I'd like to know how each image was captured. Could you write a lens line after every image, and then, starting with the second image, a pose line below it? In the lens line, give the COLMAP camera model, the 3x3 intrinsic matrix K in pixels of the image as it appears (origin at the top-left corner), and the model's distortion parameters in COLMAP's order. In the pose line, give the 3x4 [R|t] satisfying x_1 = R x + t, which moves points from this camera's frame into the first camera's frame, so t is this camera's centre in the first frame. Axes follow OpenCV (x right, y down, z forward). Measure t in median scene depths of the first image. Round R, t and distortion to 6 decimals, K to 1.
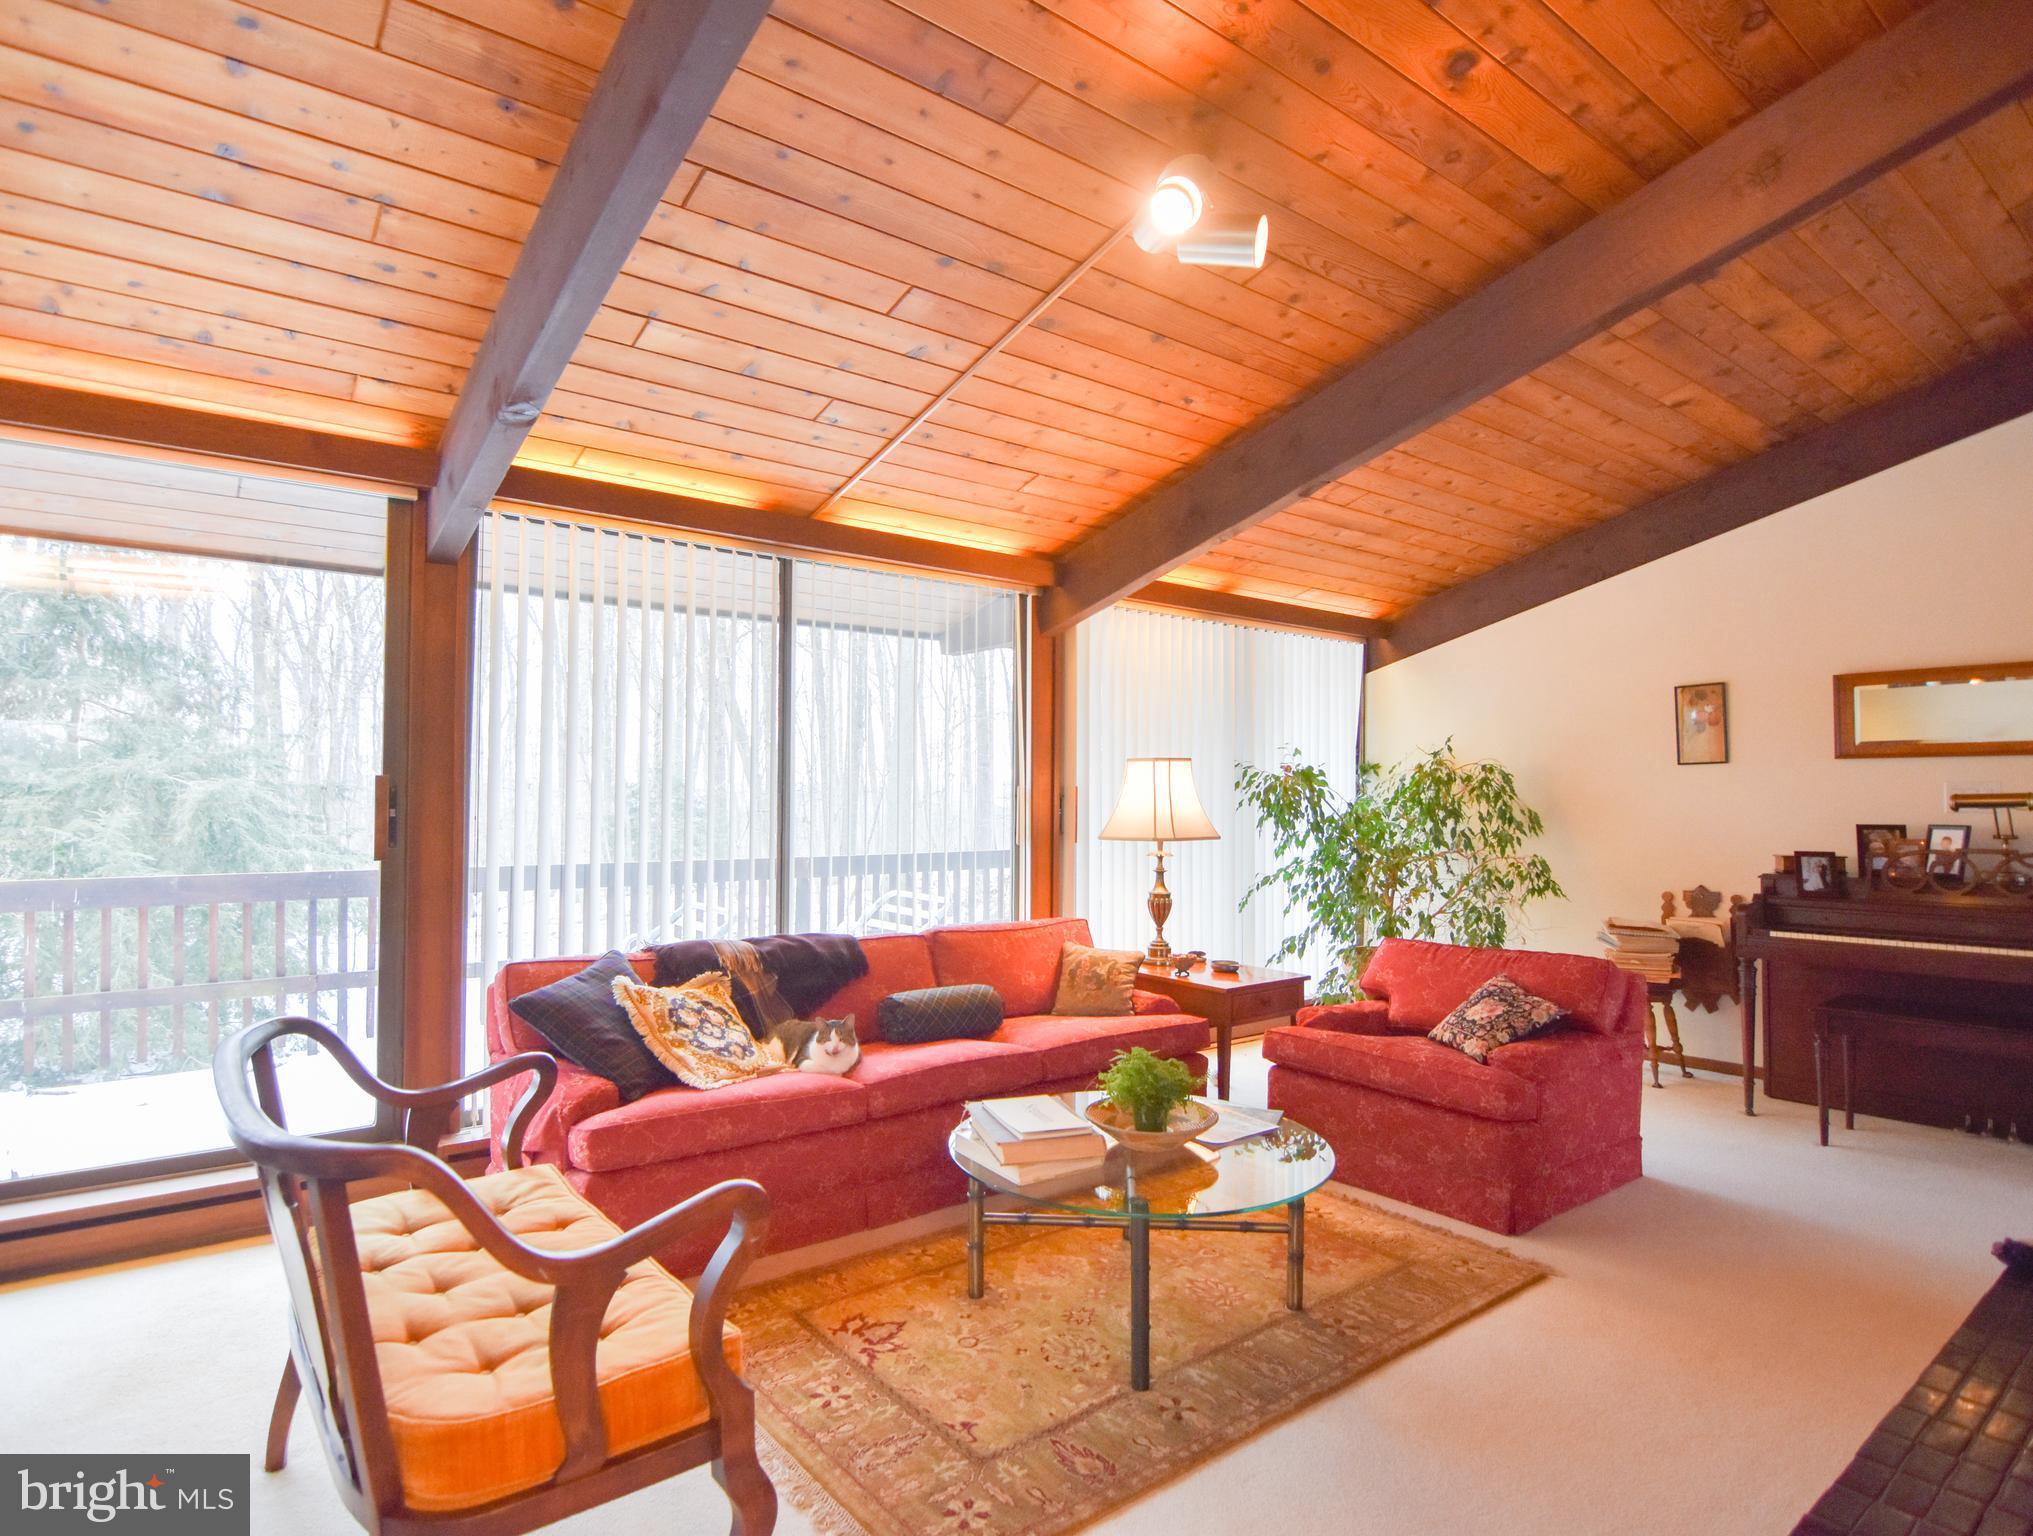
lens RADIAL K [[1105.4, 0, 1002.3], [0, 1105.4, 769.2], [0, 0, 1]] dist [-0.000745, -0.017300]
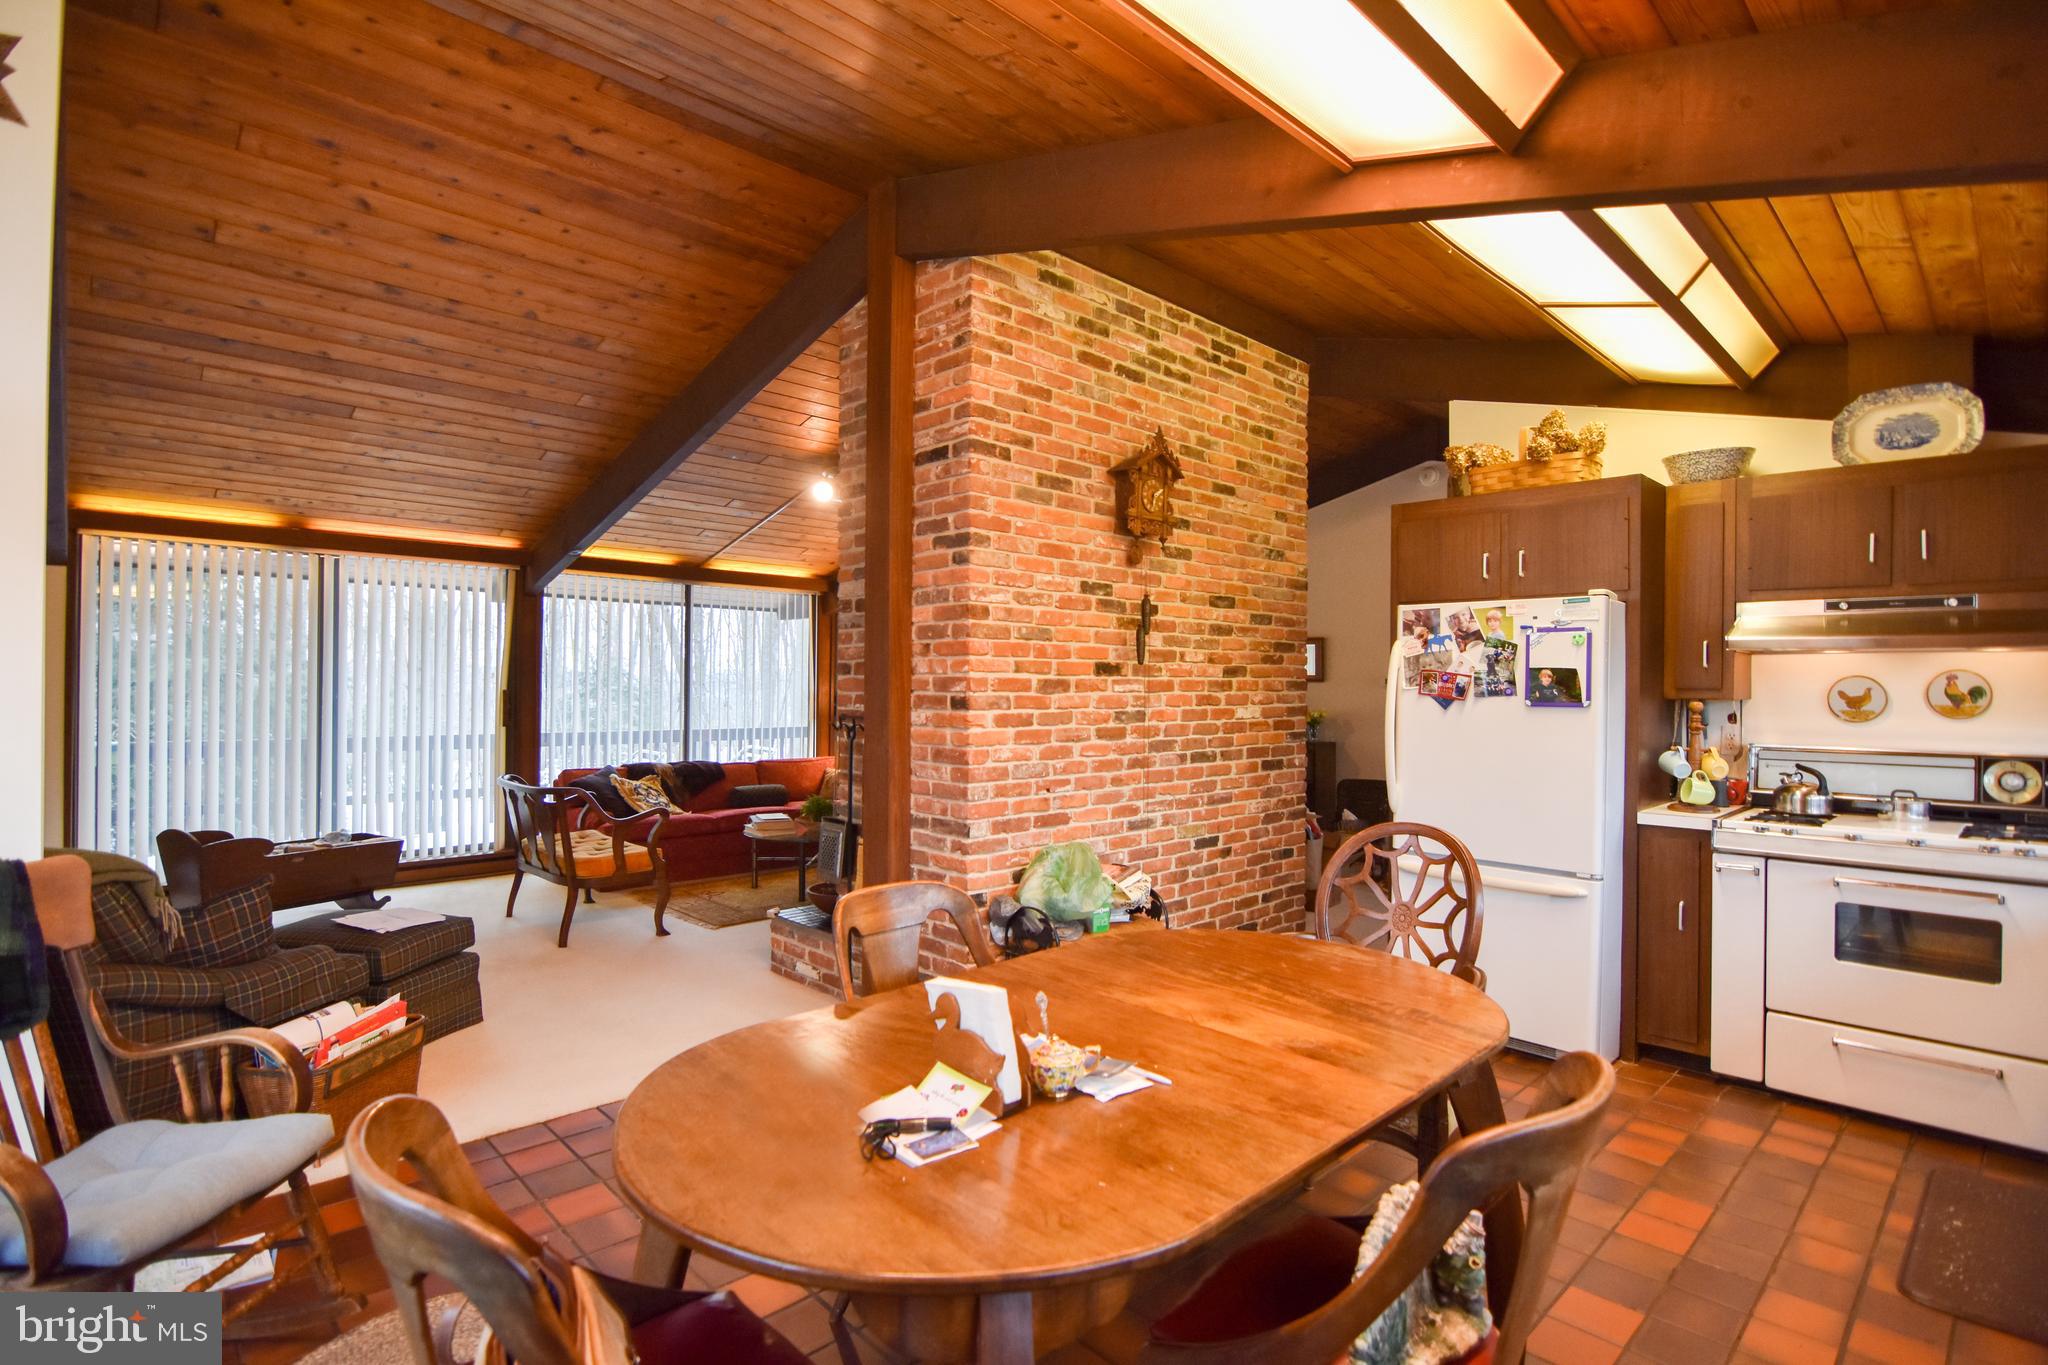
lens RADIAL K [[994.2, 0, 1016.2], [0, 994.2, 678.3], [0, 0, 1]] dist [-0.001986, -0.009687]
pose [[0.995315, 0.005772, 0.096518, 0.249789], [-0.007723, 0.999773, 0.019856, -0.055339], [-0.096381, -0.020508, 0.995133, -0.970066]]
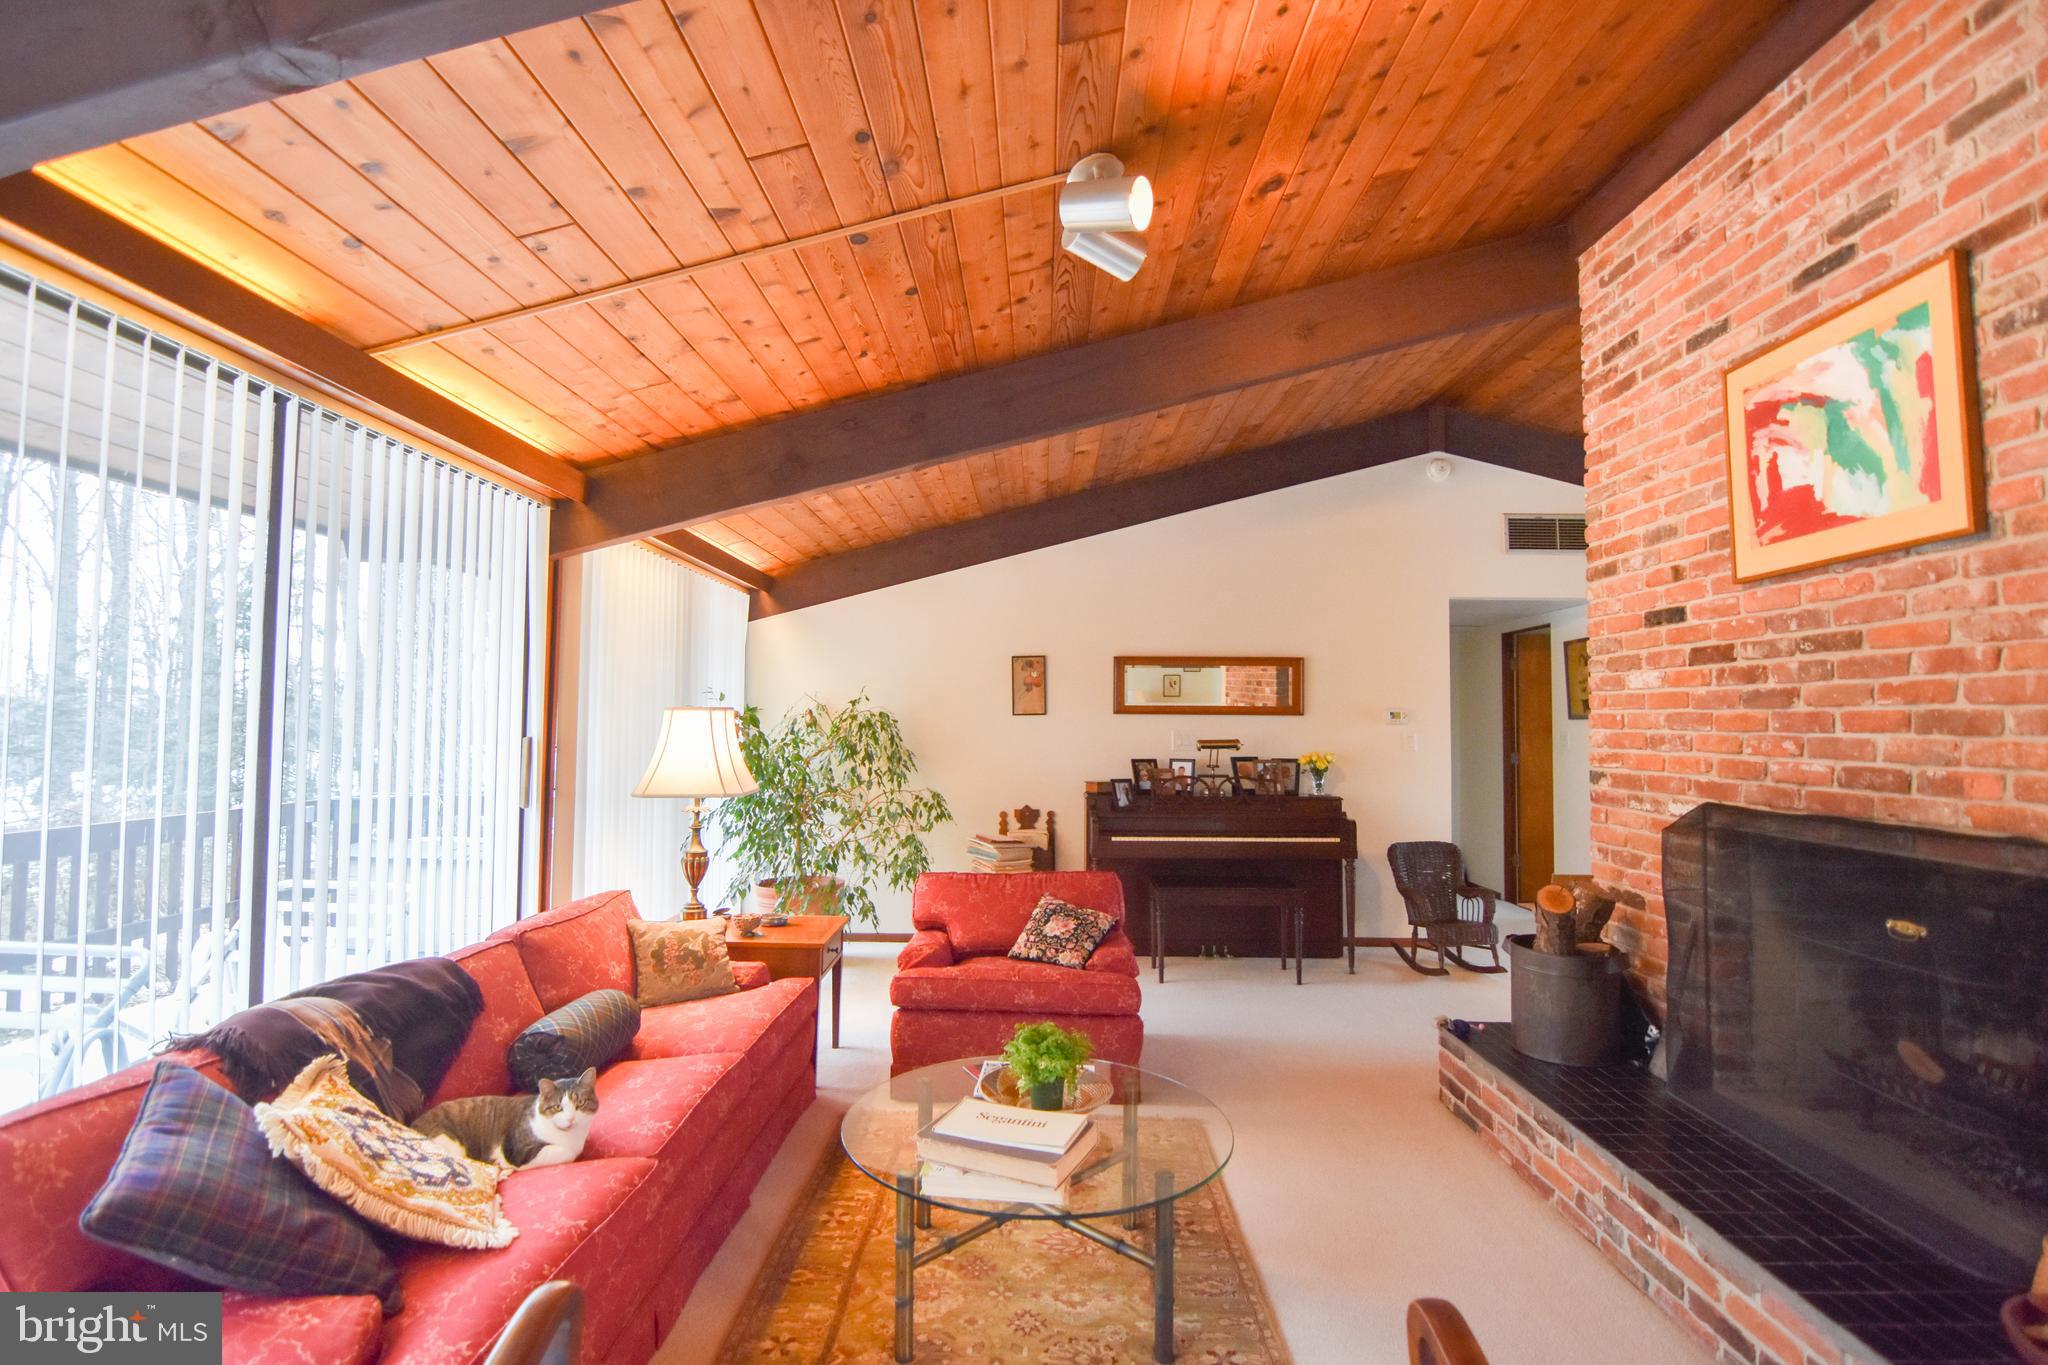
lens RADIAL K [[994.2, 0, 1016.2], [0, 994.2, 678.3], [0, 0, 1]] dist [-0.001986, -0.009687]
pose [[0.633591, 0.036023, 0.772829, -0.397159], [-0.023929, 0.999350, -0.026965, -0.020479], [-0.773298, -0.001408, 0.634041, 0.306361]]
